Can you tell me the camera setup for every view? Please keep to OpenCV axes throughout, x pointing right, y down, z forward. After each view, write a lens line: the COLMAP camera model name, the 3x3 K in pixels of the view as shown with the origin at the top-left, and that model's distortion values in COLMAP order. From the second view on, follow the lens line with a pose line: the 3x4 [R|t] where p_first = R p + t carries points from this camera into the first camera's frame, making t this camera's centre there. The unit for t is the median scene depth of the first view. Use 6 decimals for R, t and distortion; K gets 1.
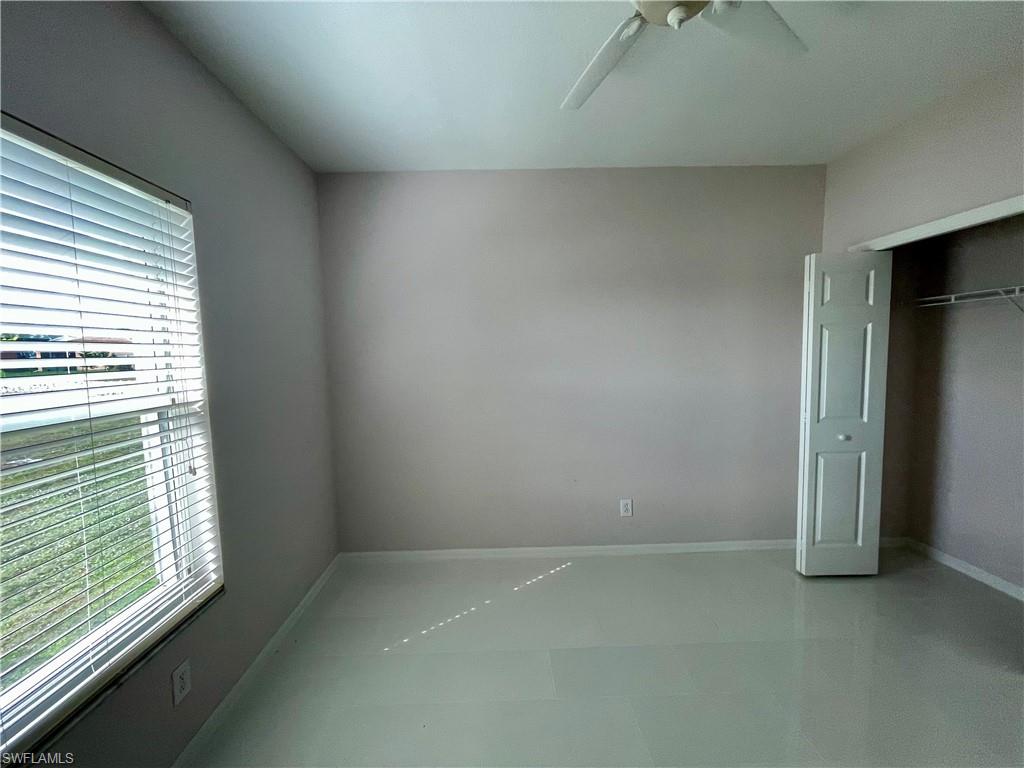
lens RADIAL K [[414.1, 0, 510.8], [0, 414.1, 388.7], [0, 0, 1]] dist [0.002392, 0.000021]
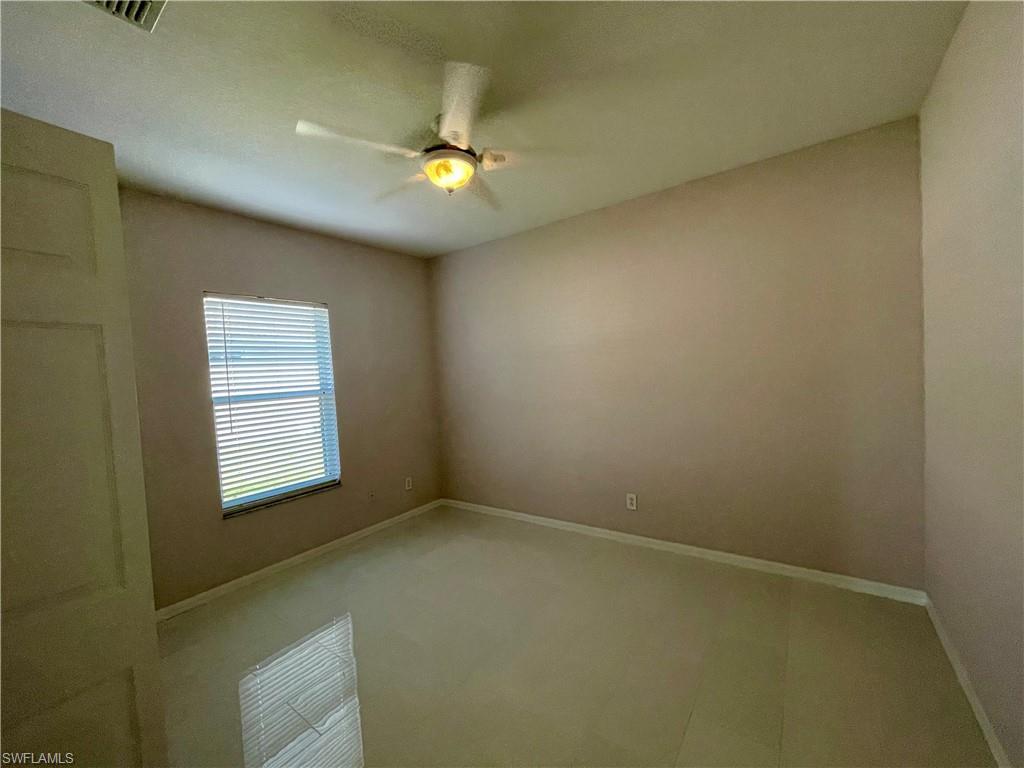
lens RADIAL K [[419.6, 0, 496.7], [0, 419.6, 387.8], [0, 0, 1]] dist [-0.003434, -0.000228]
pose [[0.788461, 0.007054, -0.615044, 1.266850], [-0.022843, 0.999580, -0.017820, 0.023268], [0.614661, 0.028099, 0.788291, -0.207578]]
